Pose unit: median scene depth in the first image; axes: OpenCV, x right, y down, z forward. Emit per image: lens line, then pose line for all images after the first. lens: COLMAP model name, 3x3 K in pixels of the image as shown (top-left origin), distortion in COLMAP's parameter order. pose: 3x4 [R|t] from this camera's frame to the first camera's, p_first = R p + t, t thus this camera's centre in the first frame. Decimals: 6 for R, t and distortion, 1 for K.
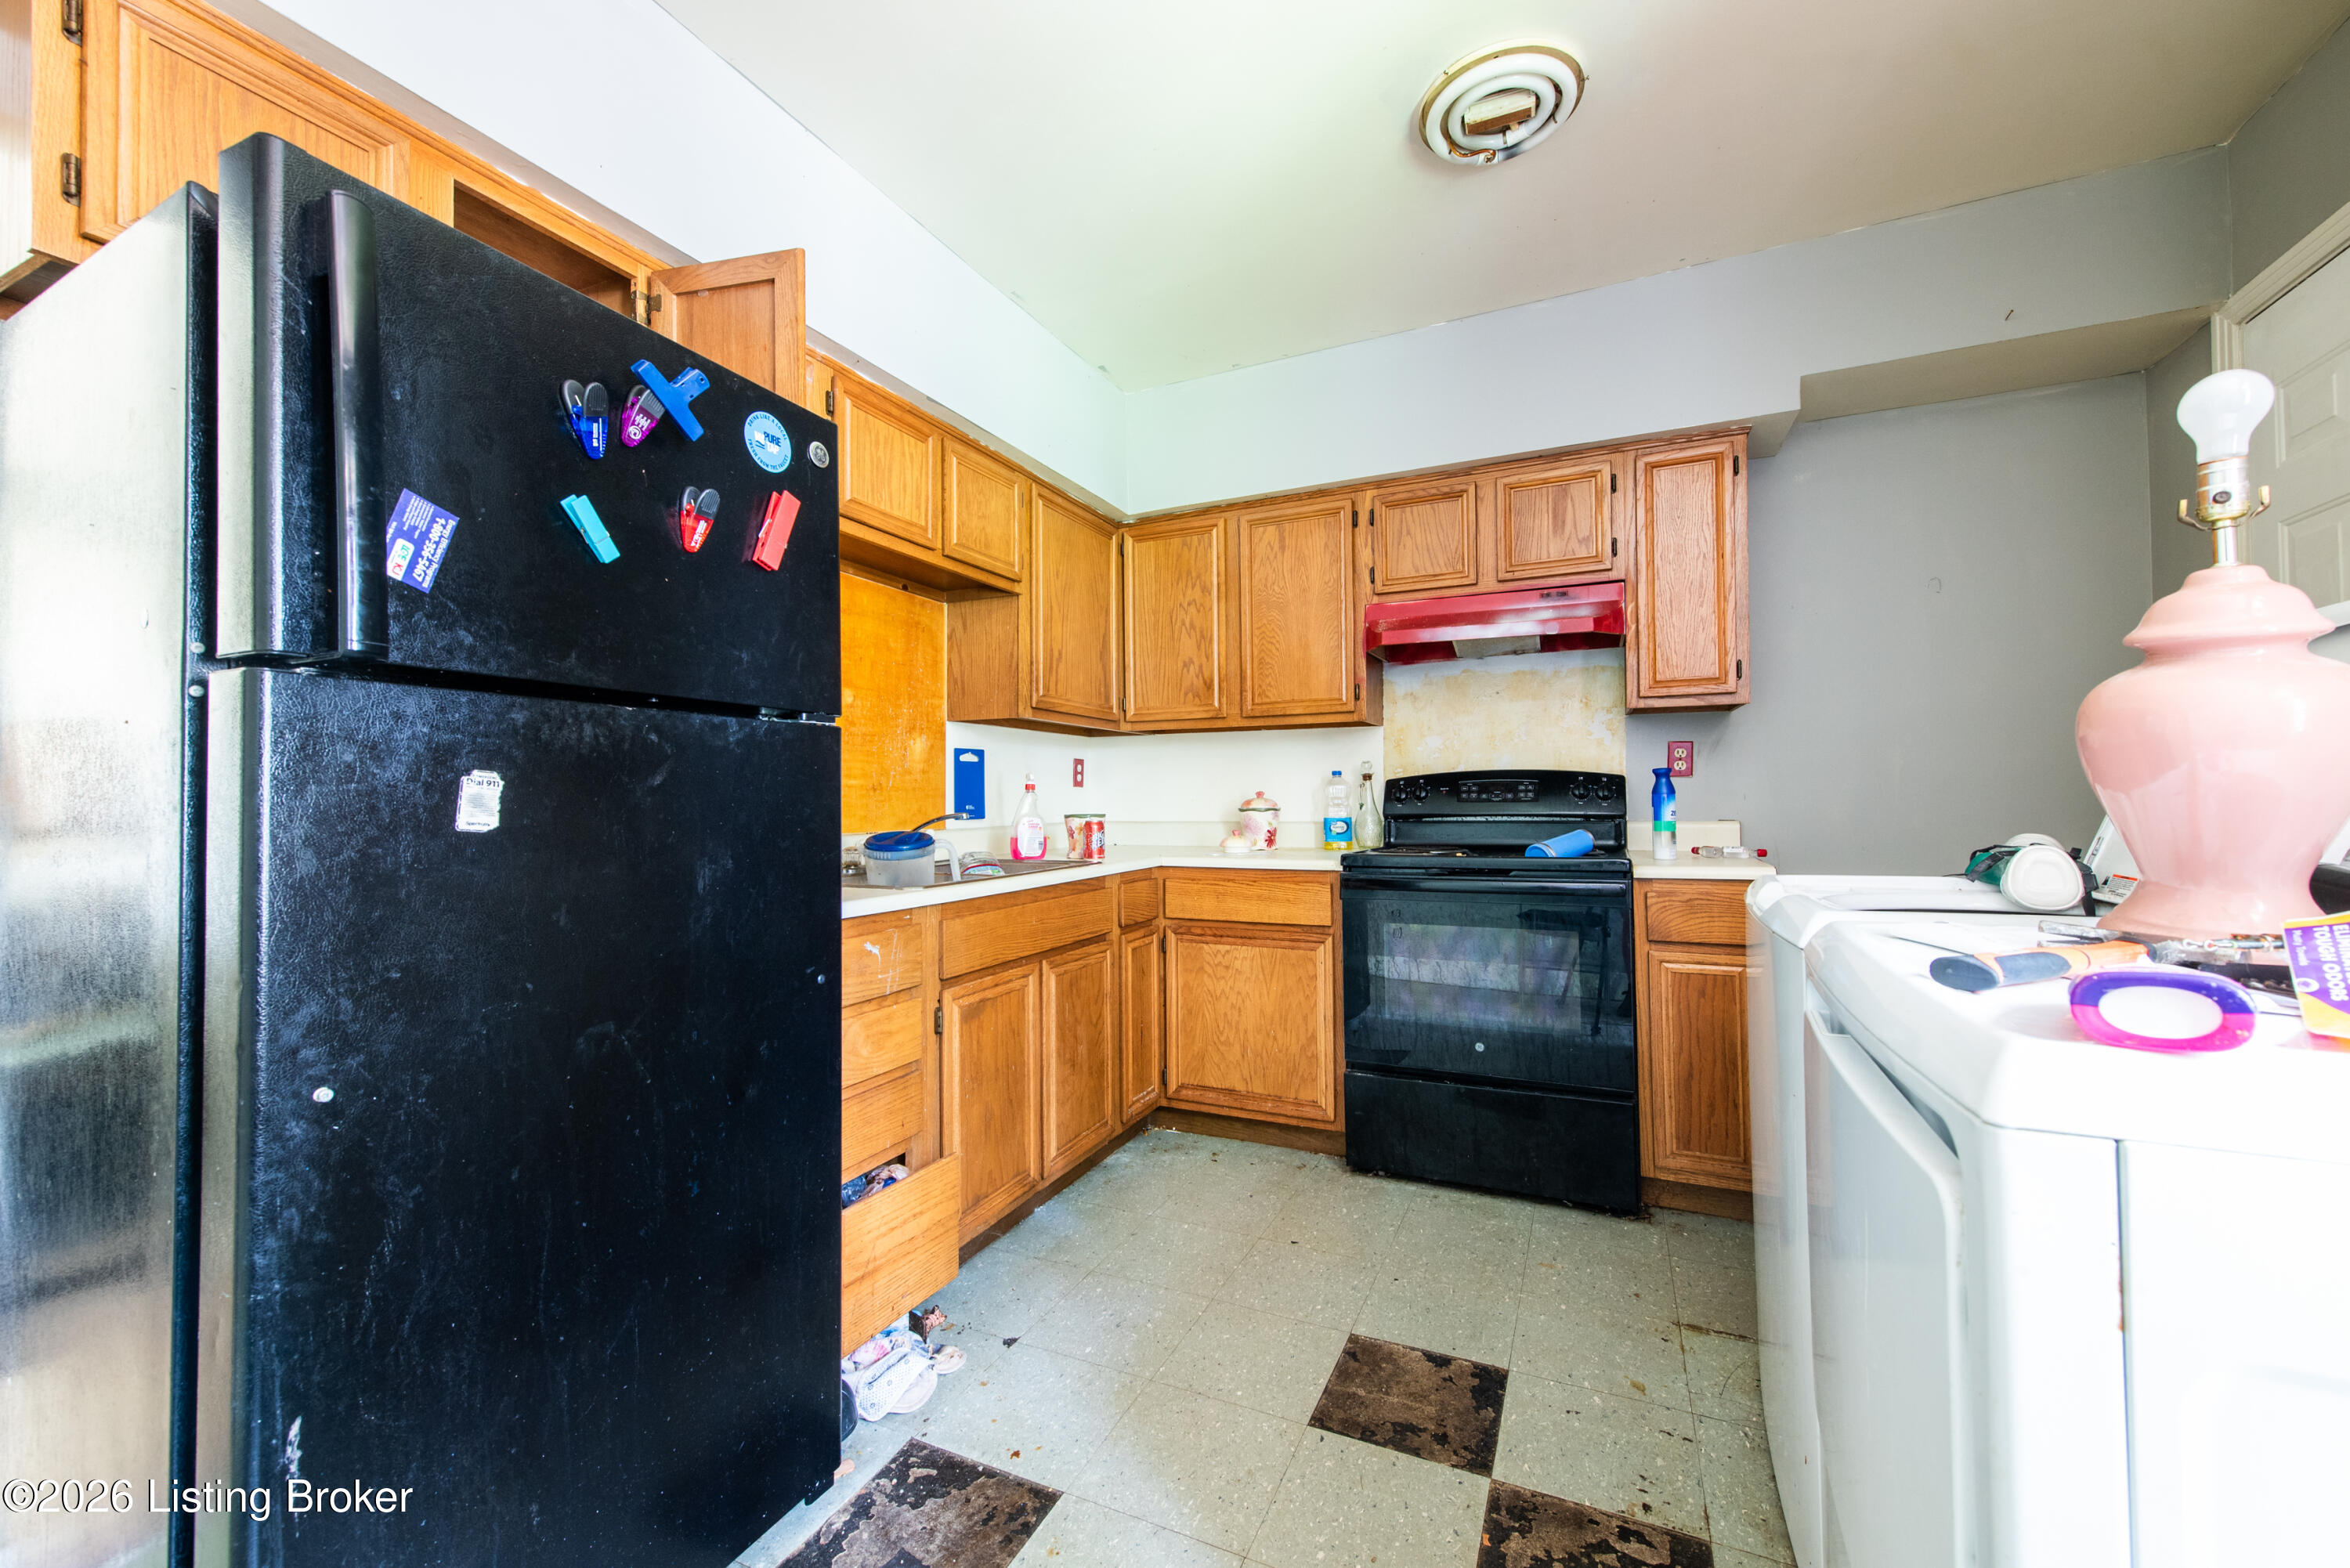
lens RADIAL K [[921.9, 0, 1172.7], [0, 921.9, 787.3], [0, 0, 1]] dist [0.012745, -0.000751]
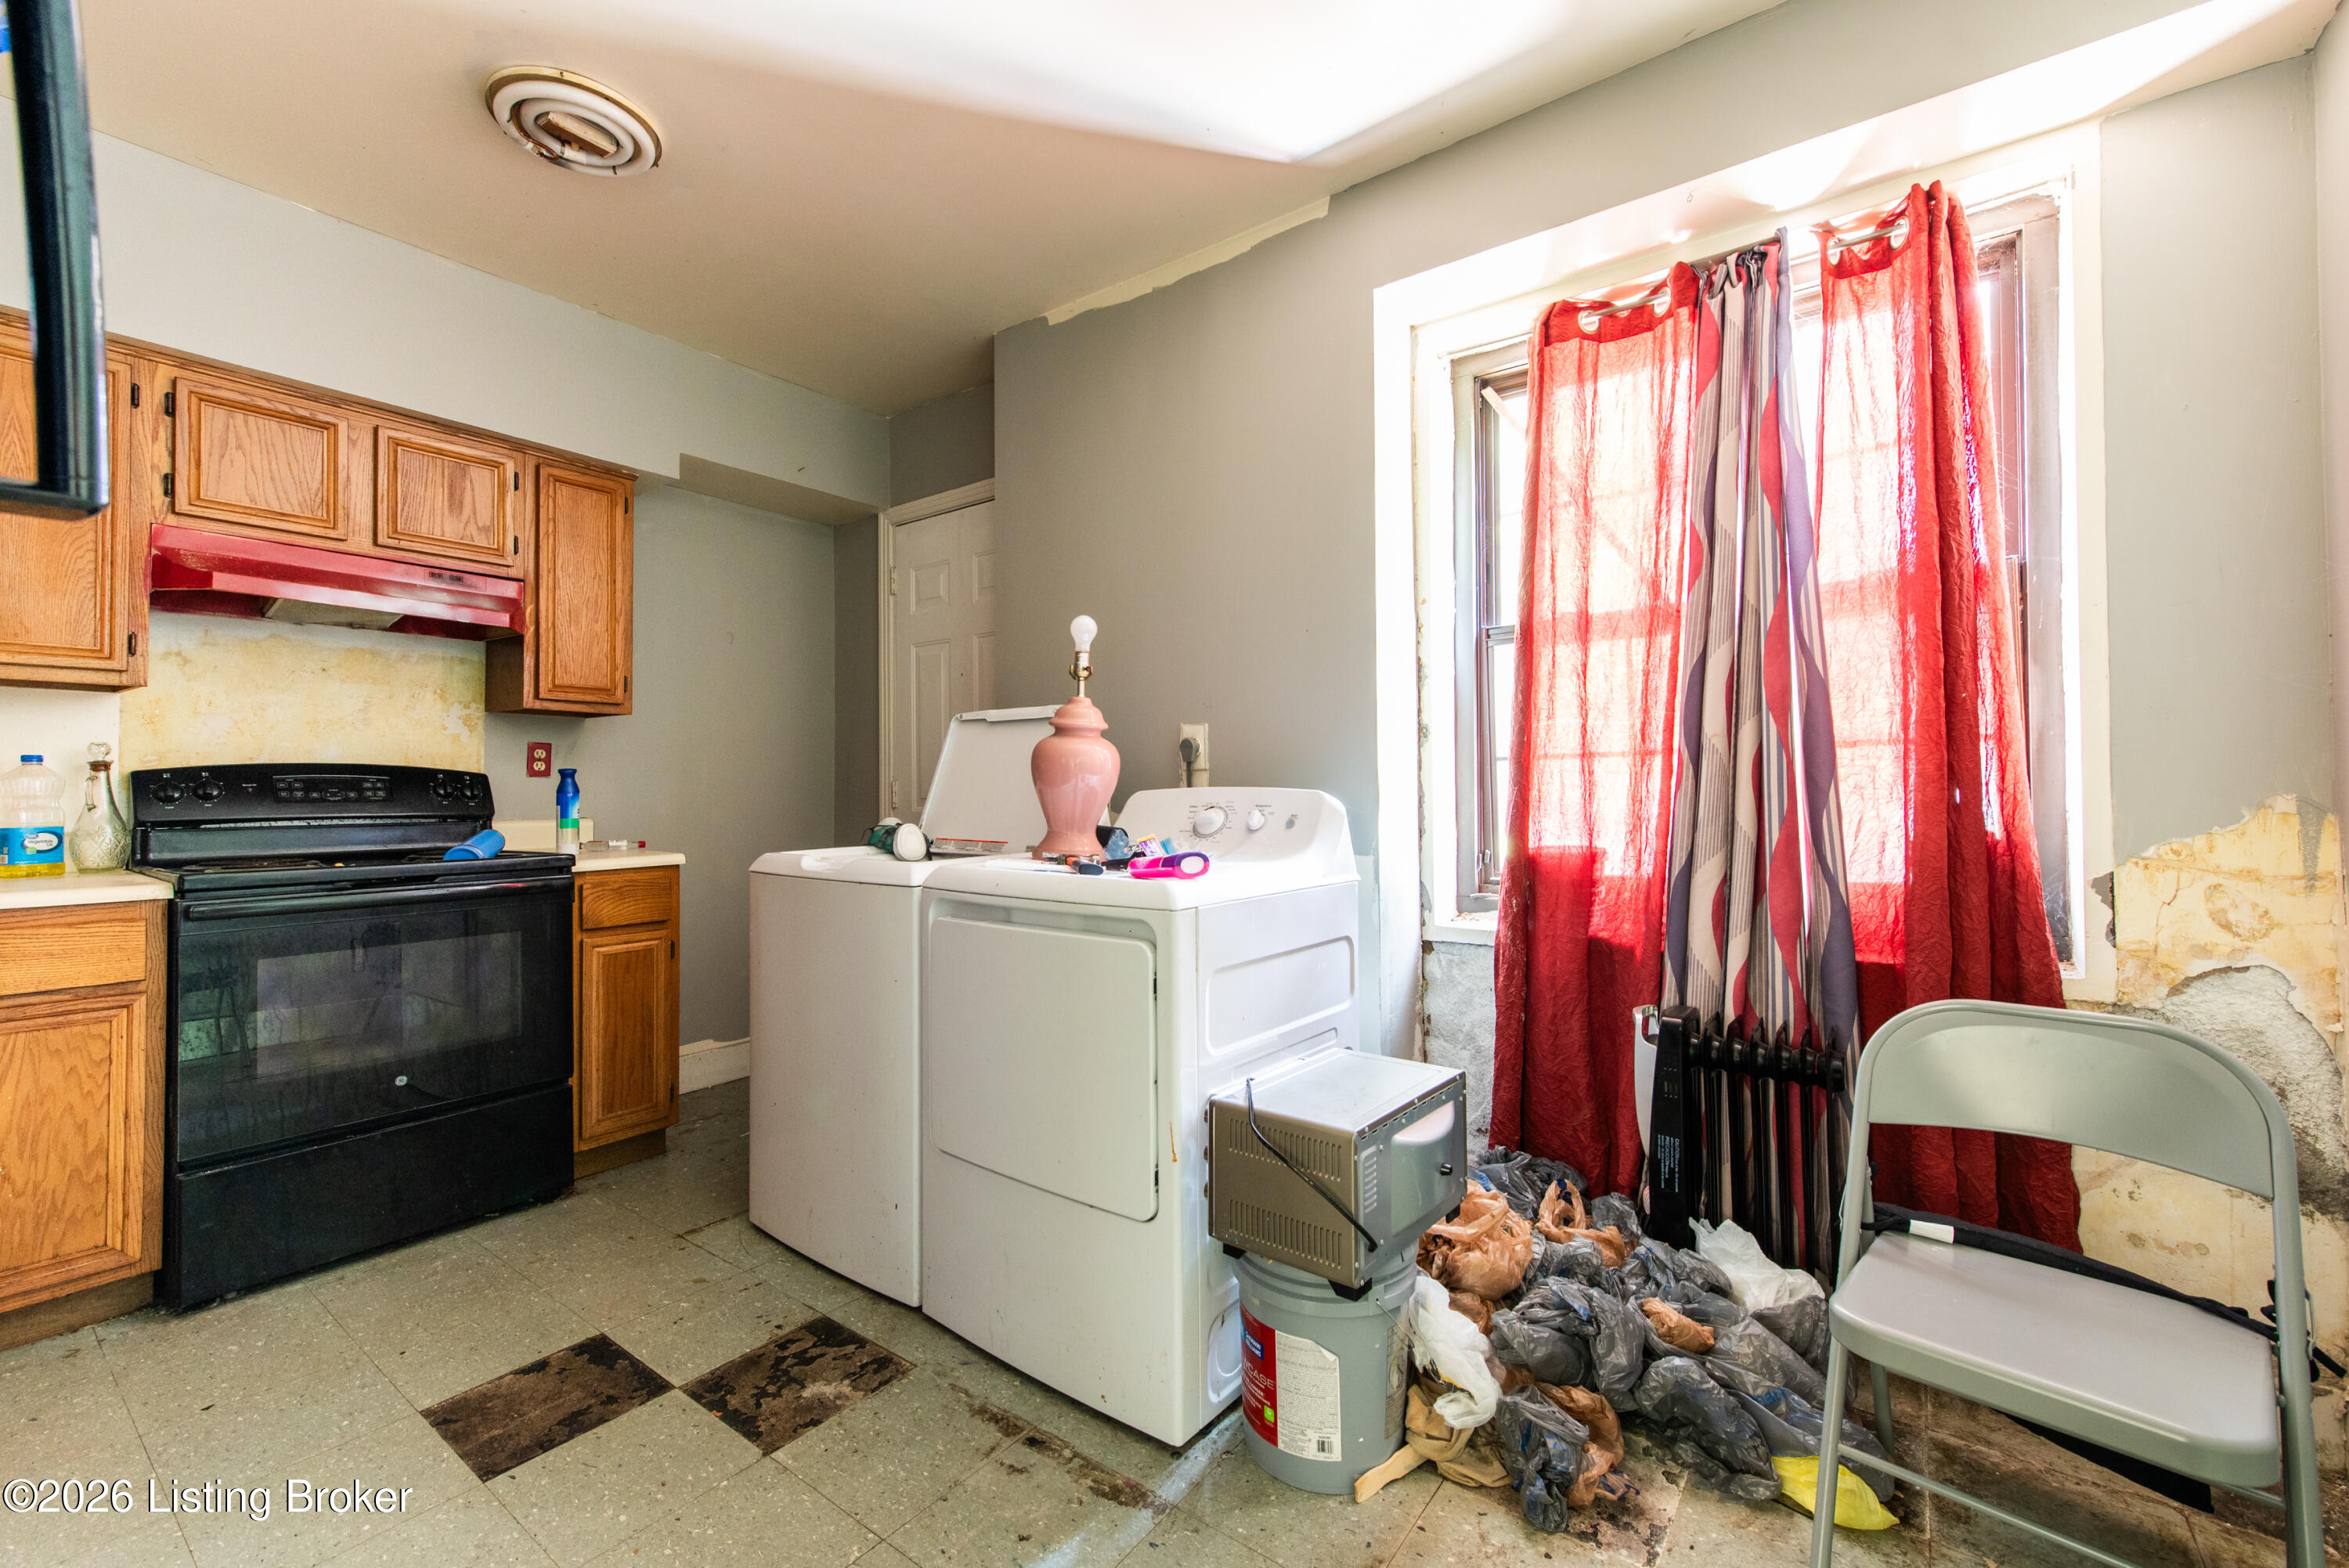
lens RADIAL K [[986.6, 0, 1170.5], [0, 986.6, 781.2], [0, 0, 1]] dist [0.010641, 0.000476]
pose [[0.208142, 0.018273, 0.977928, -0.462147], [-0.009425, 0.999817, -0.016676, 0.006336], [-0.978053, -0.005746, 0.208276, 0.095483]]
